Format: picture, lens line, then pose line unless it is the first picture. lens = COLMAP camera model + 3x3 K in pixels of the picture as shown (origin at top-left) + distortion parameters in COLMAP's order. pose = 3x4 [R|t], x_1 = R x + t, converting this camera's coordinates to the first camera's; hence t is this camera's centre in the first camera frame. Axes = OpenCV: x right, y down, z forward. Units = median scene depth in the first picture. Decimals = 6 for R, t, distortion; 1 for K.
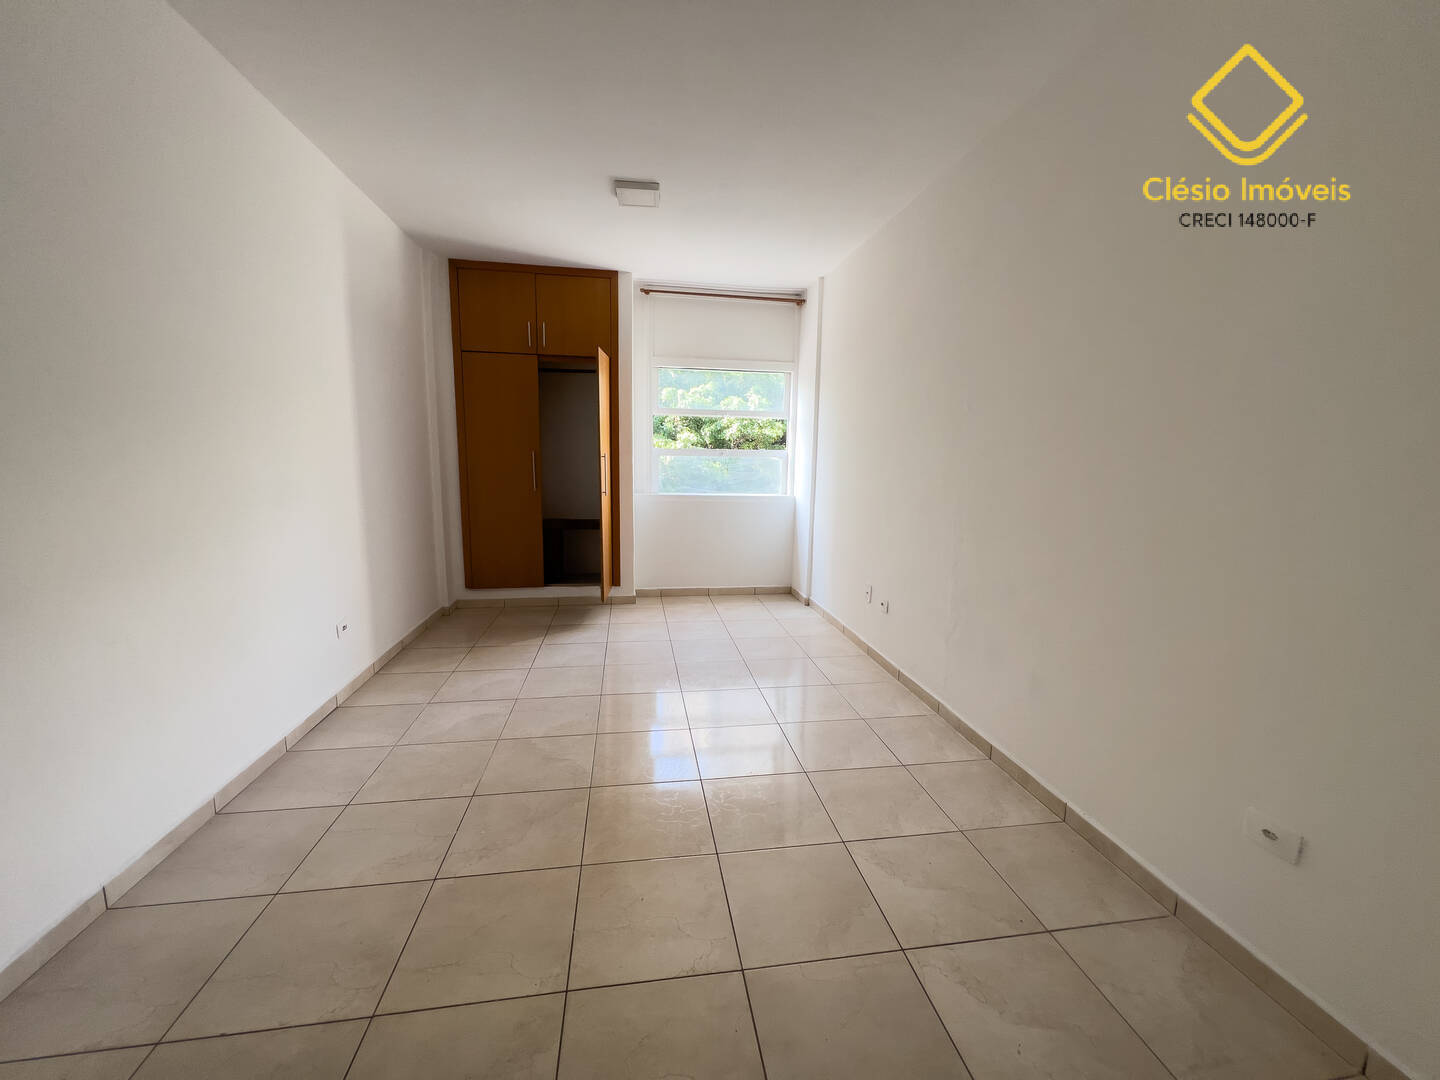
lens RADIAL K [[576.6, 0, 723.9], [0, 576.6, 542.9], [0, 0, 1]] dist [0.001645, -0.000007]
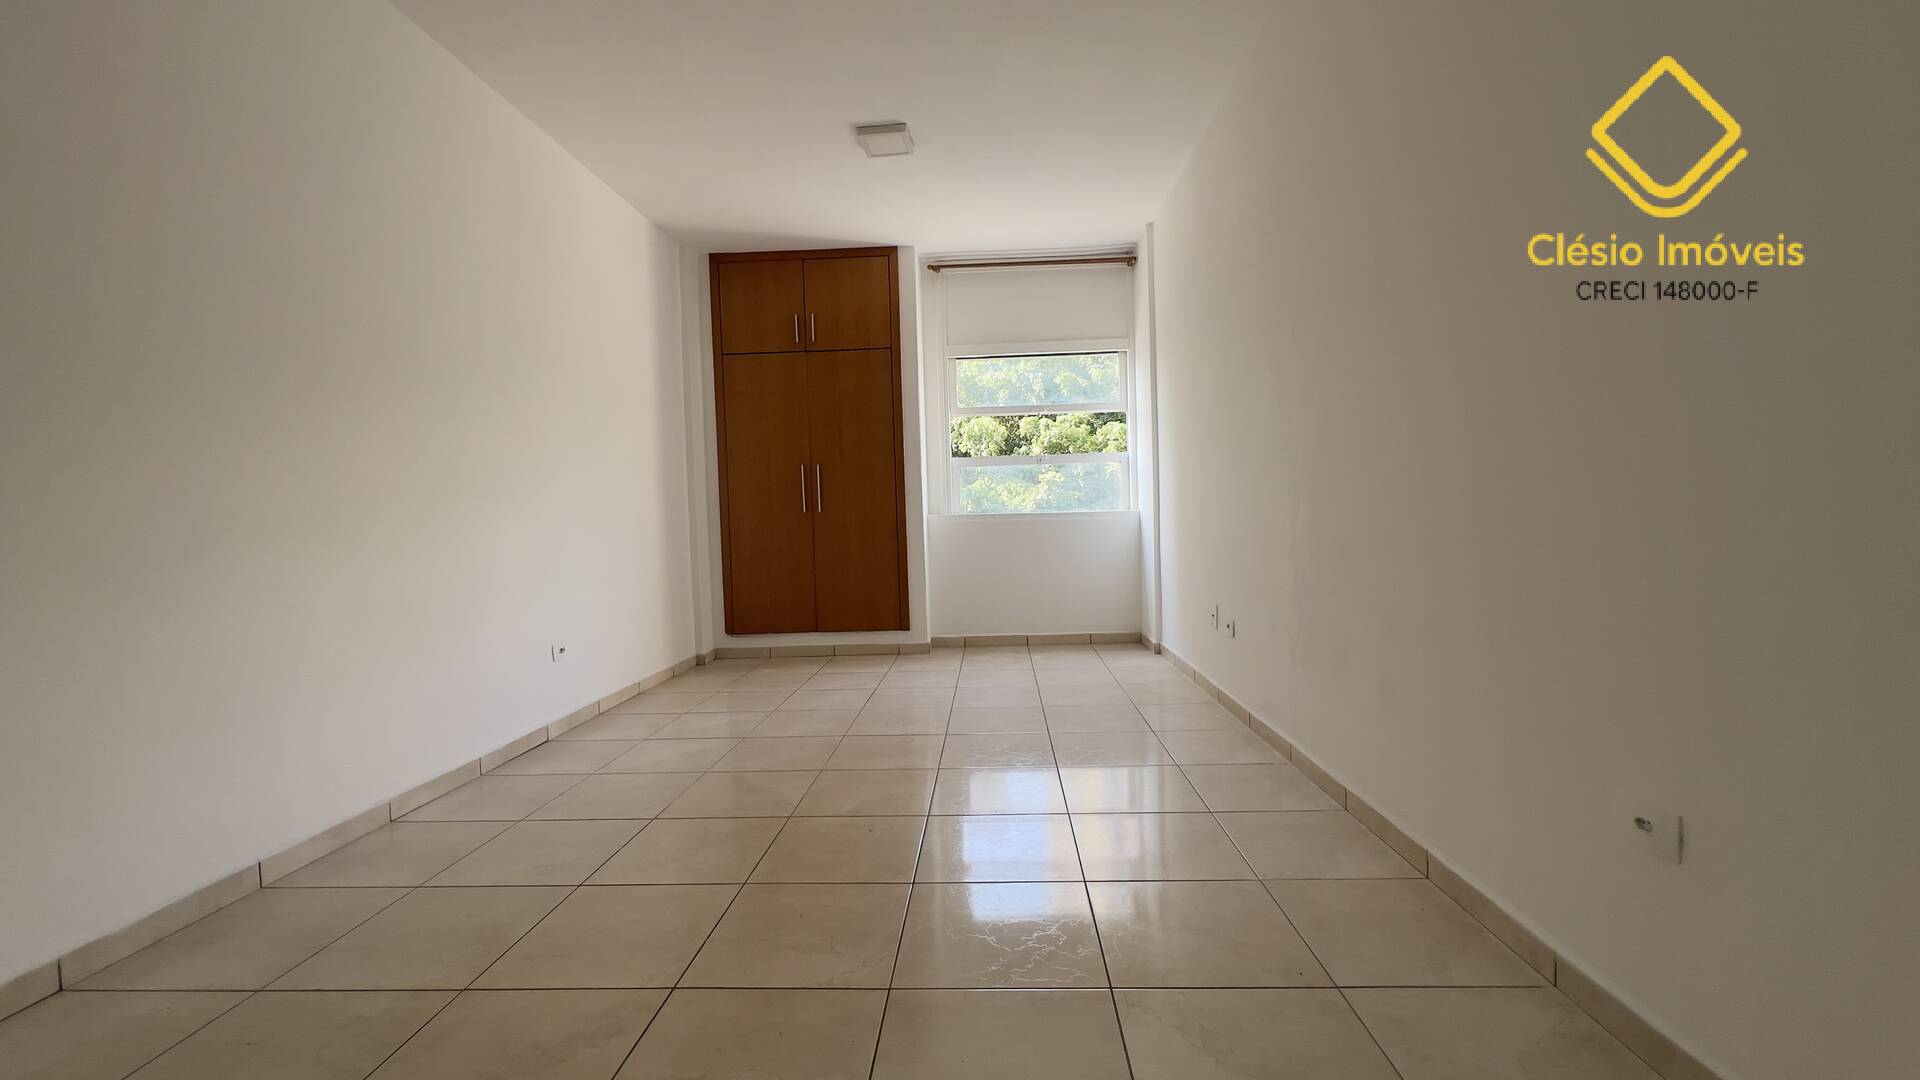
lens RADIAL K [[770.7, 0, 963.6], [0, 770.7, 542.4], [0, 0, 1]] dist [0.000353, 0.000073]
pose [[0.978553, -0.040817, -0.201912, 0.118326], [0.017381, 0.993037, -0.116512, 0.086634], [0.205262, 0.110504, 0.972449, -0.018394]]
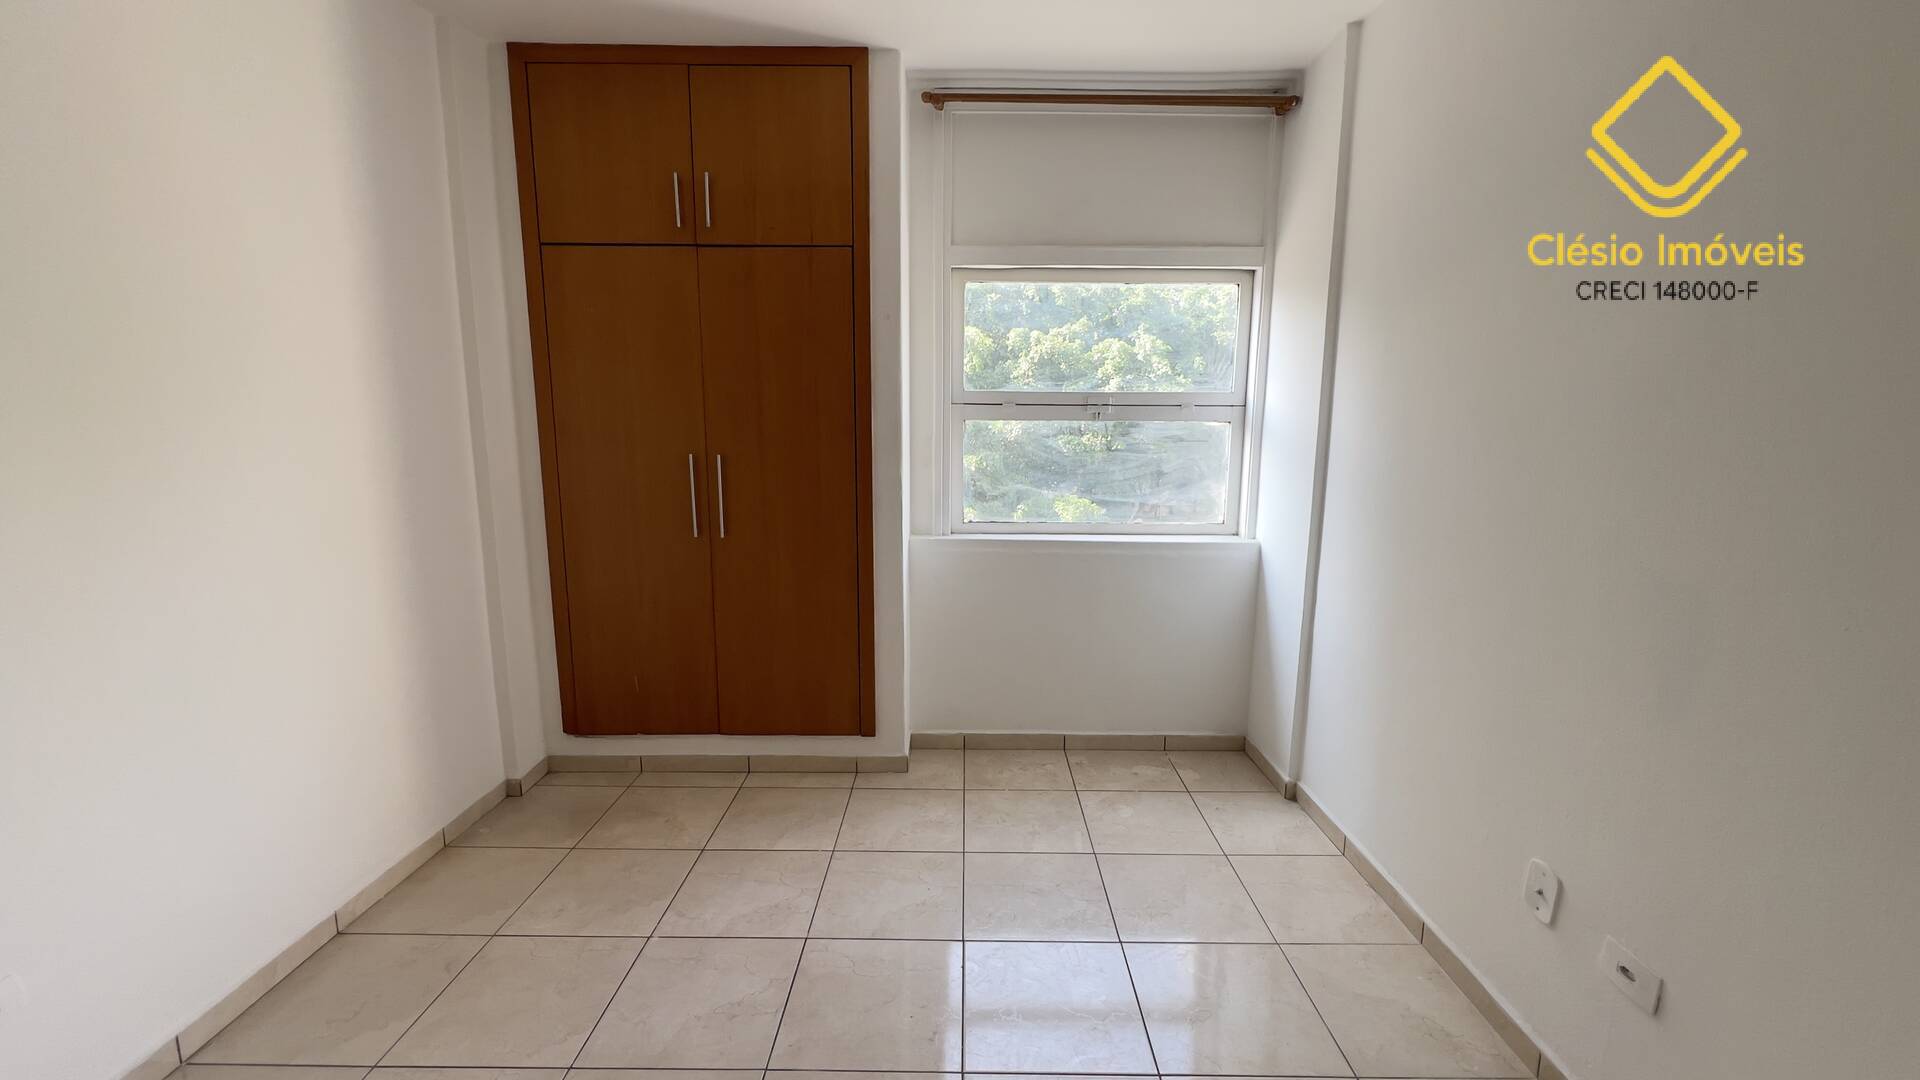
lens RADIAL K [[770.7, 0, 963.6], [0, 770.7, 542.4], [0, 0, 1]] dist [0.000353, 0.000073]
pose [[0.985888, 0.015142, -0.166718, -0.006565], [-0.014381, 0.999880, 0.005770, -0.095892], [0.166786, -0.003291, 0.985988, 0.427315]]
